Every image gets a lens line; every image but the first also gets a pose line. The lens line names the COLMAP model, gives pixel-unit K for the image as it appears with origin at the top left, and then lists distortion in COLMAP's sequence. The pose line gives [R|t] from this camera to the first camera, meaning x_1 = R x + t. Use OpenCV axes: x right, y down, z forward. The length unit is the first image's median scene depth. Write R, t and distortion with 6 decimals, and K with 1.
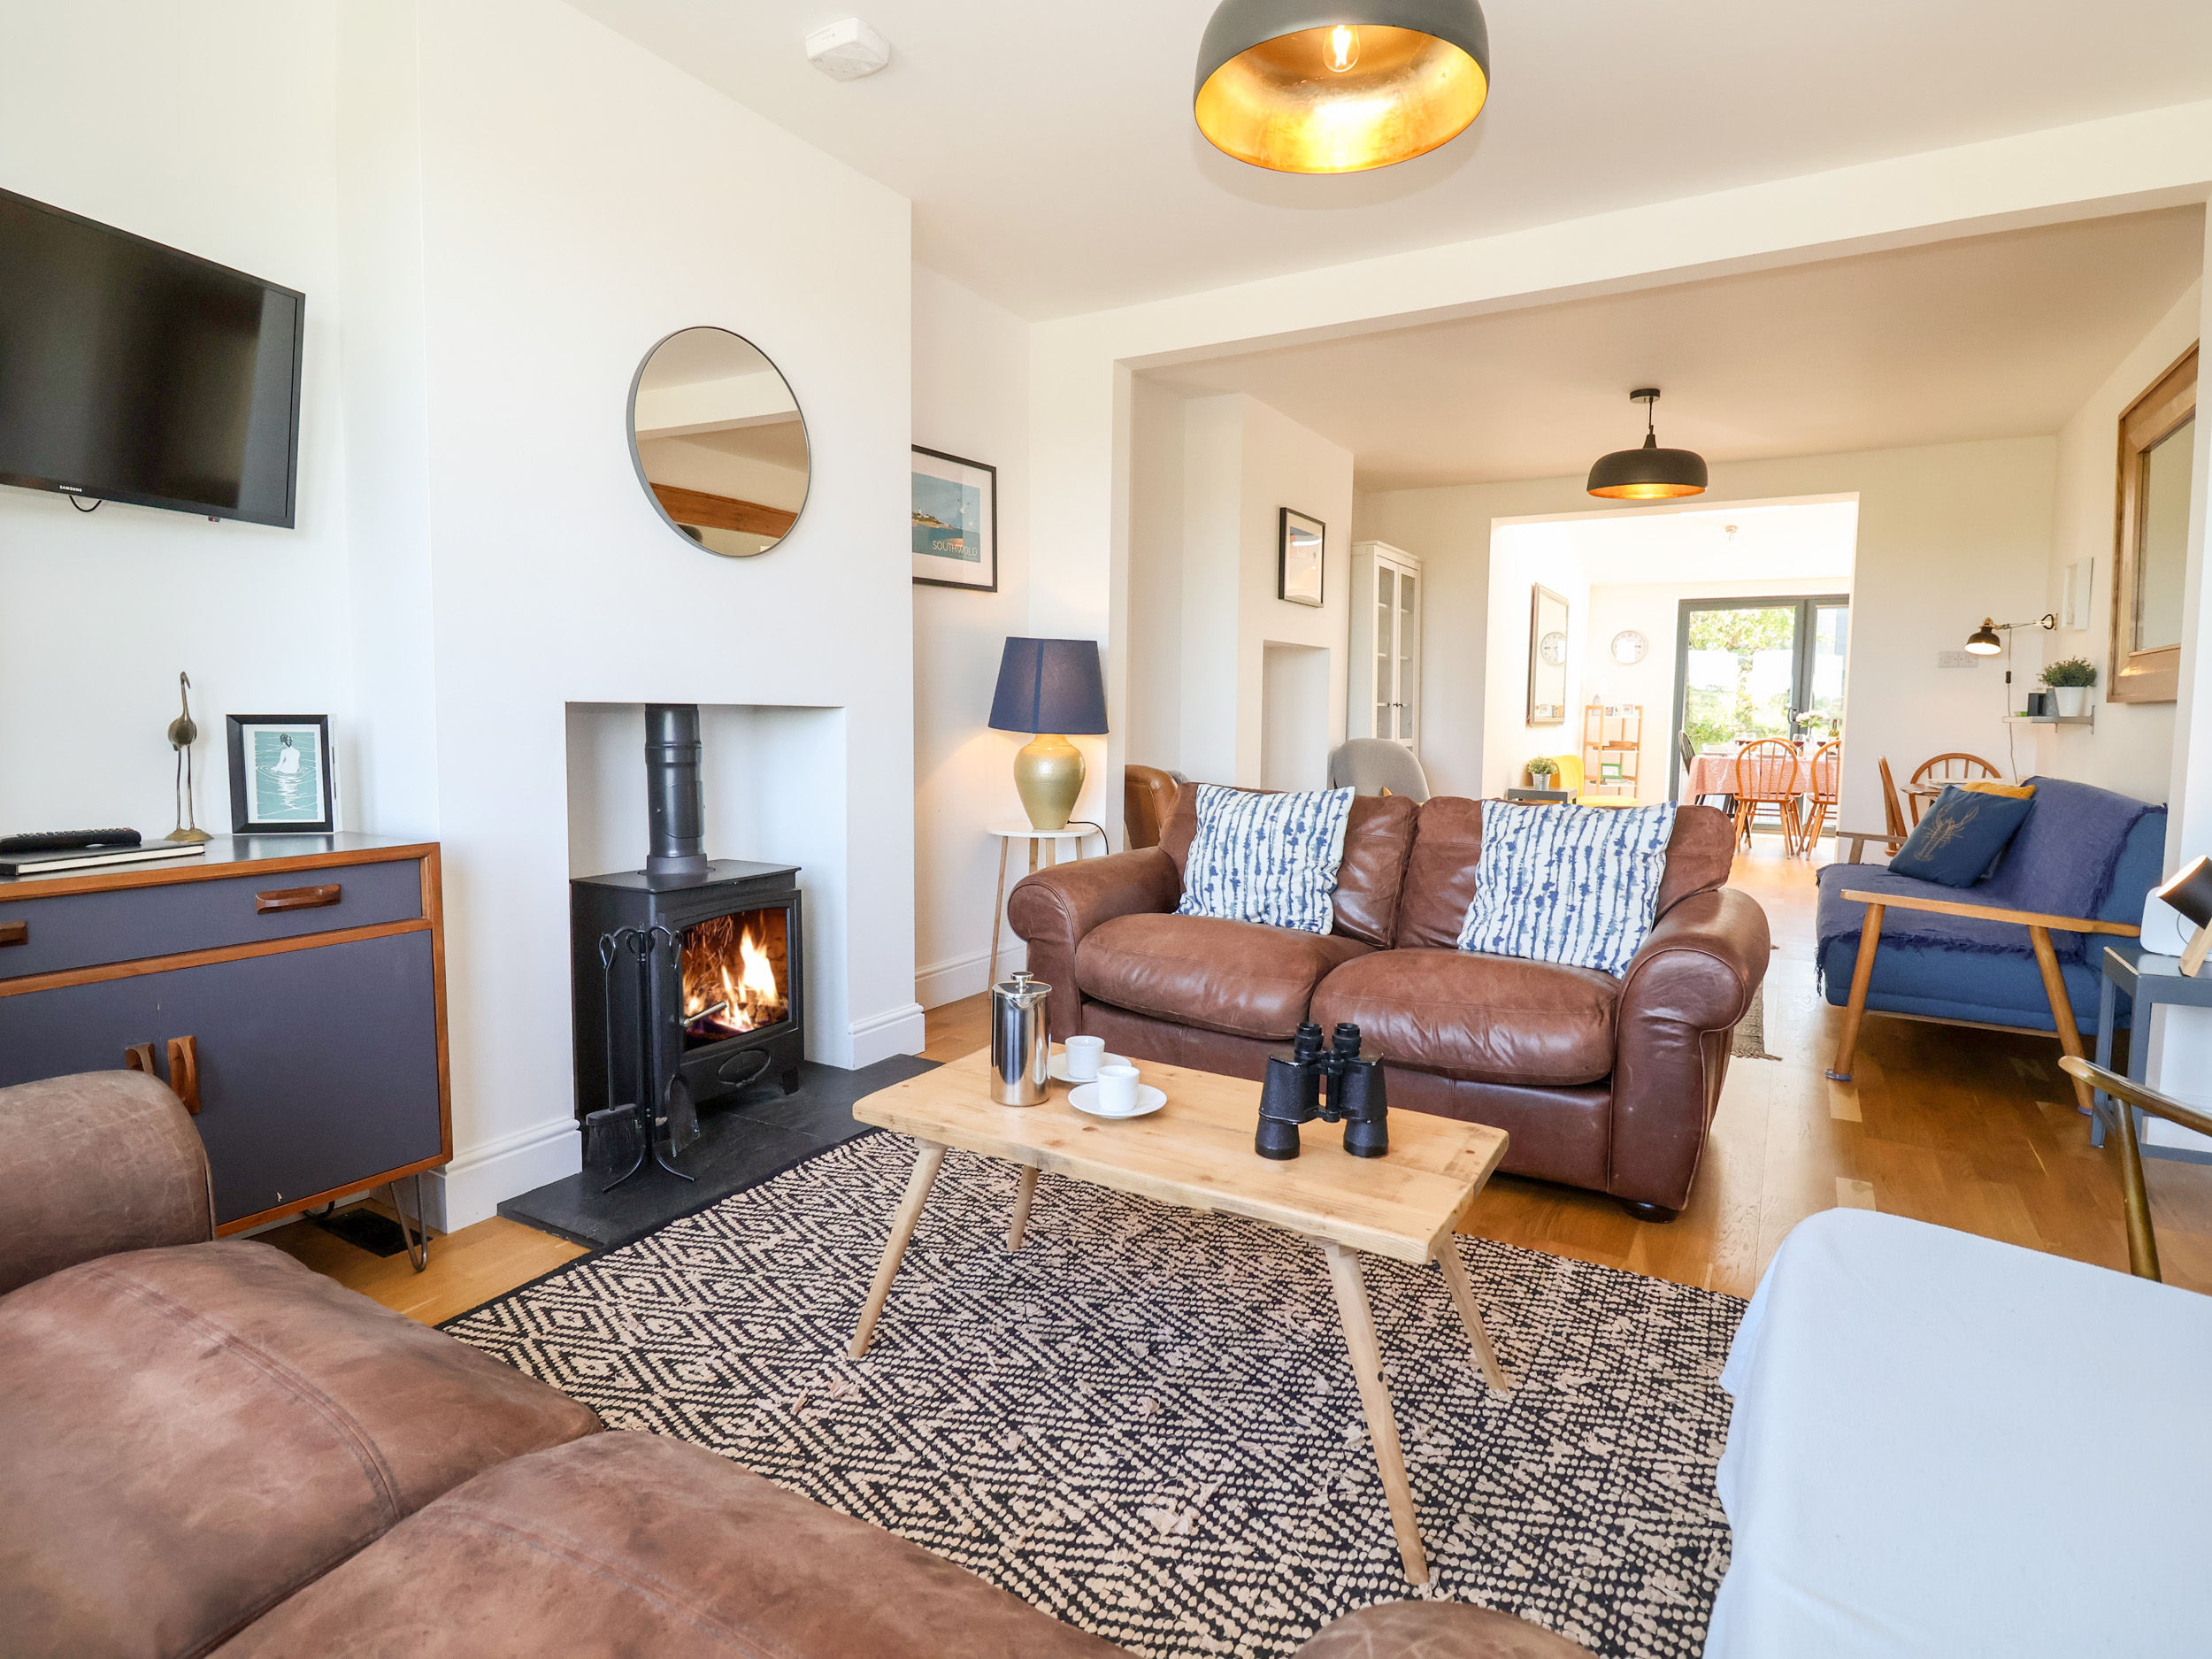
lens RADIAL K [[1181.1, 0, 1092.6], [0, 1181.1, 811.2], [0, 0, 1]] dist [-0.004510, -0.009443]
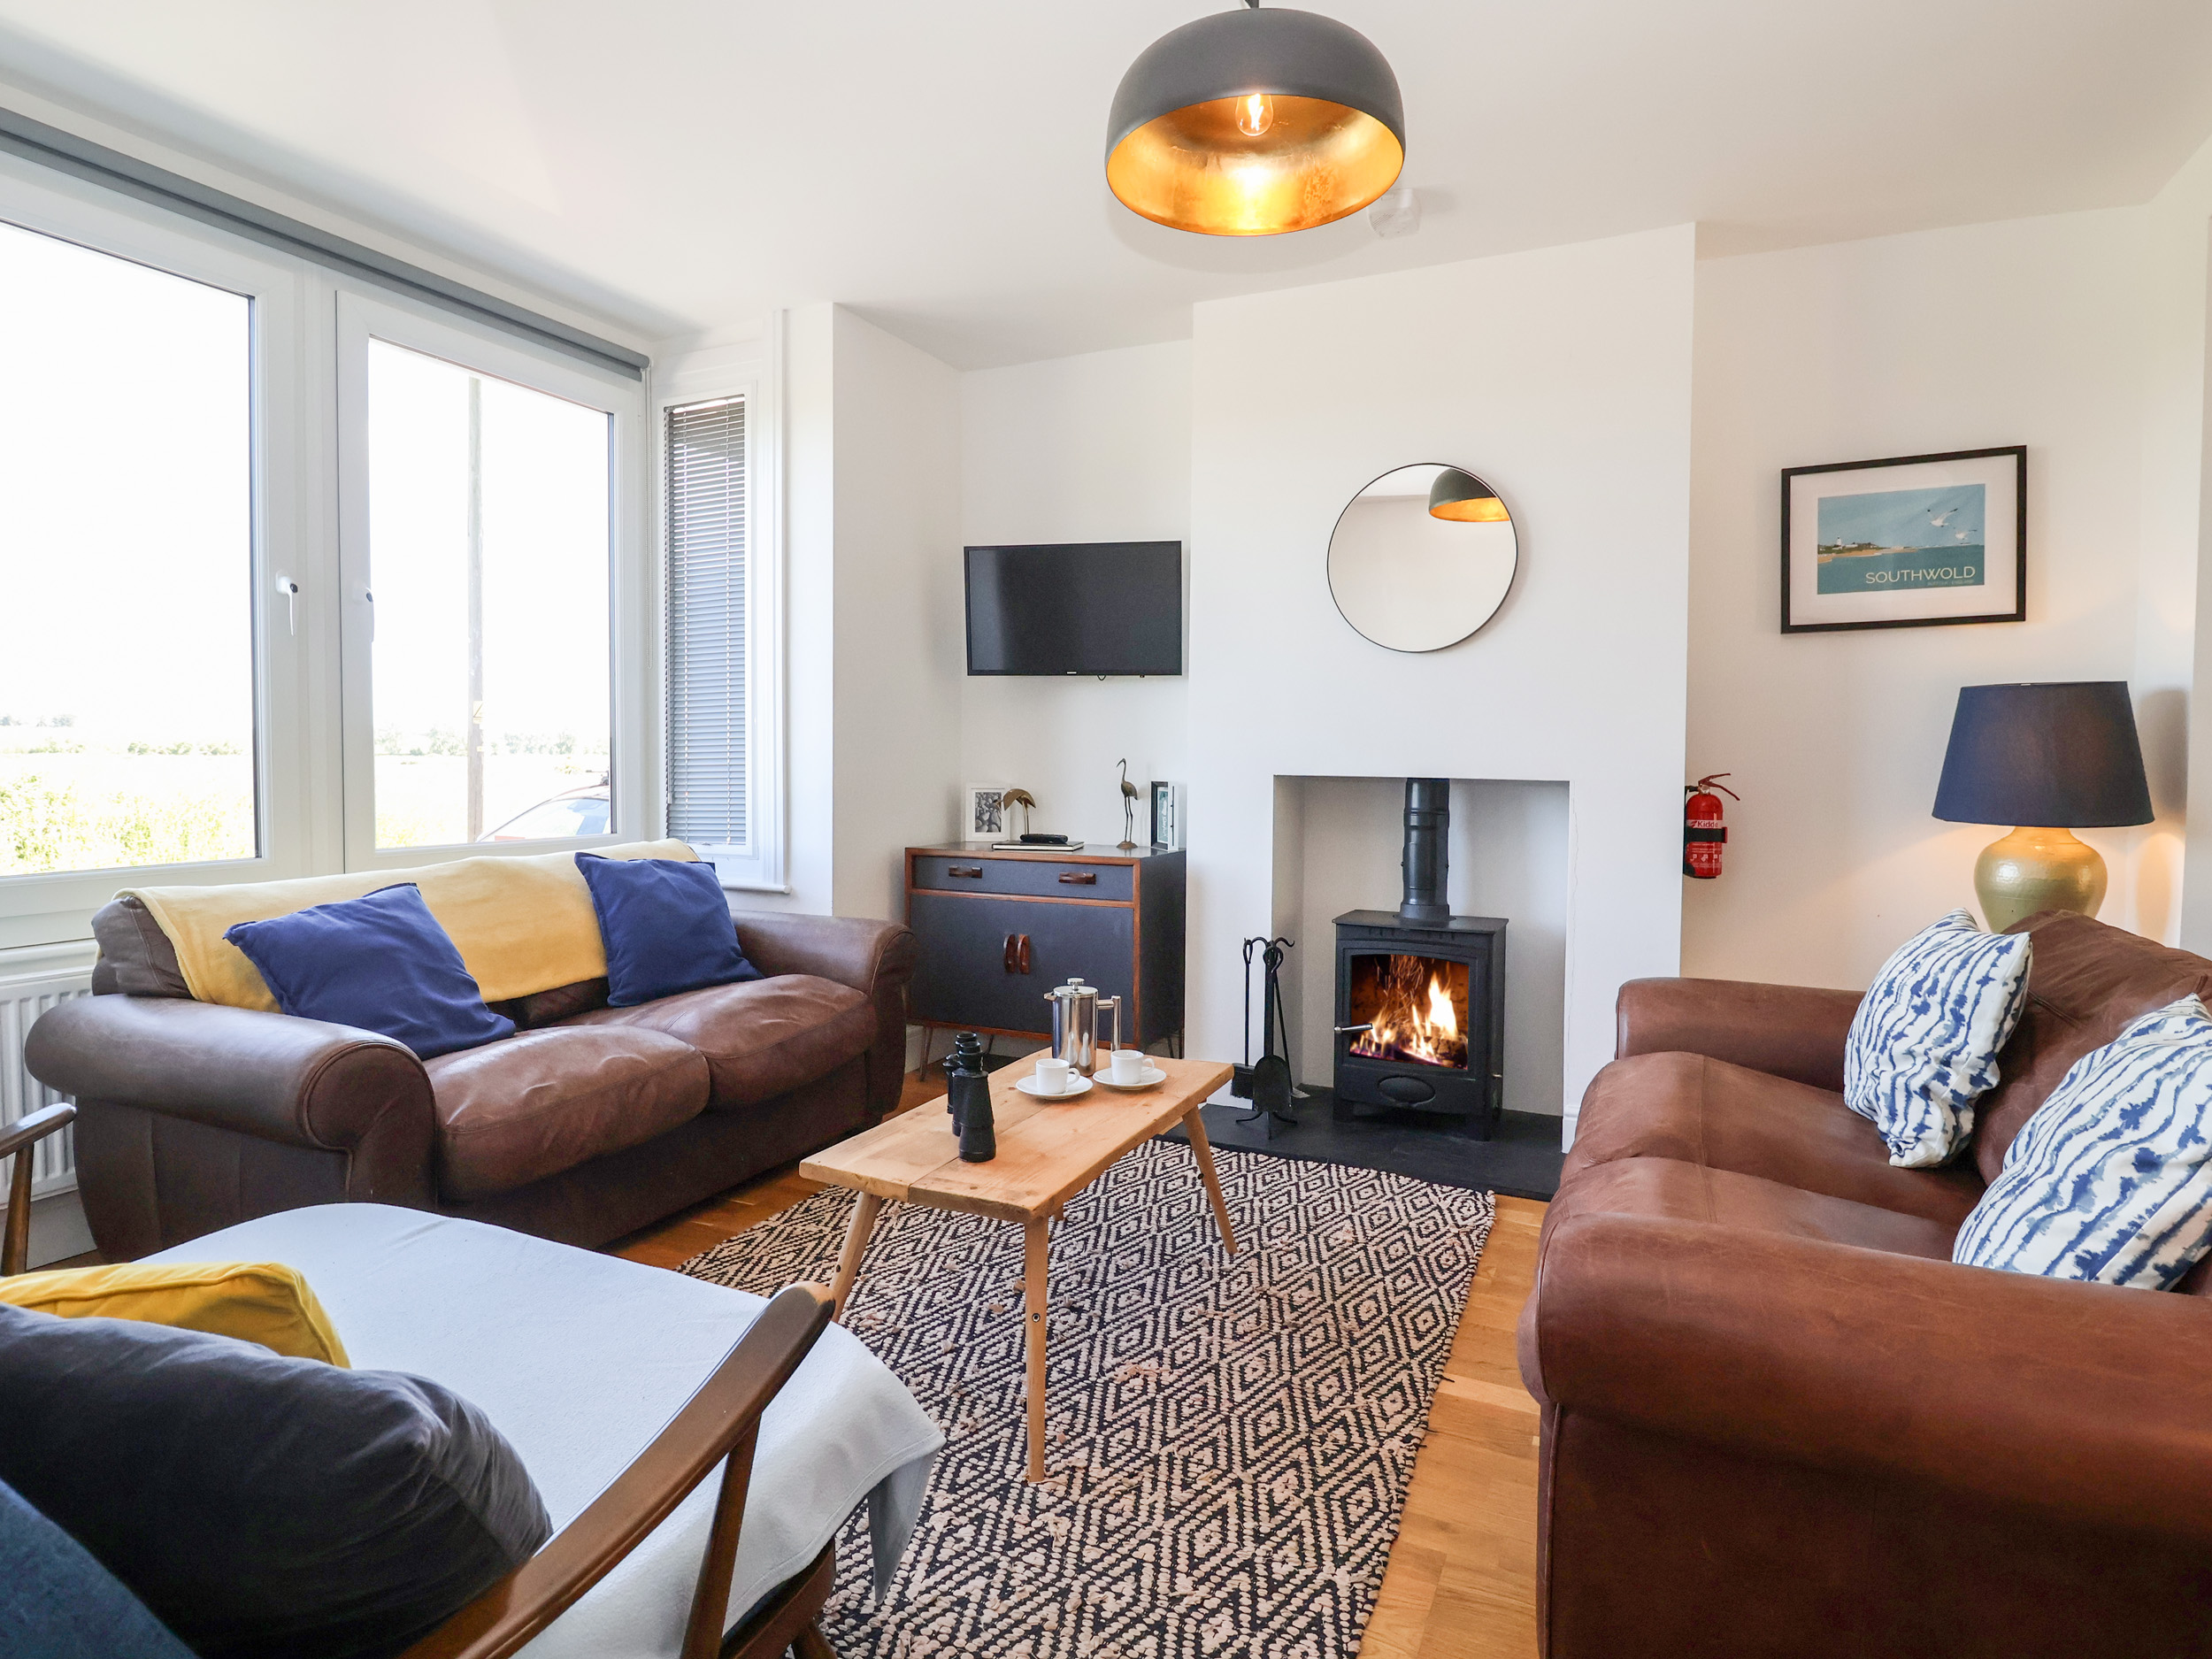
lens RADIAL K [[1181.1, 0, 1088.9], [0, 1181.1, 825.7], [0, 0, 1]] dist [-0.004510, -0.009443]
pose [[0.082145, 0.047061, -0.995509, 0.805391], [-0.092925, 0.994895, 0.039364, -0.056839], [0.992279, 0.089274, 0.086099, 0.562584]]
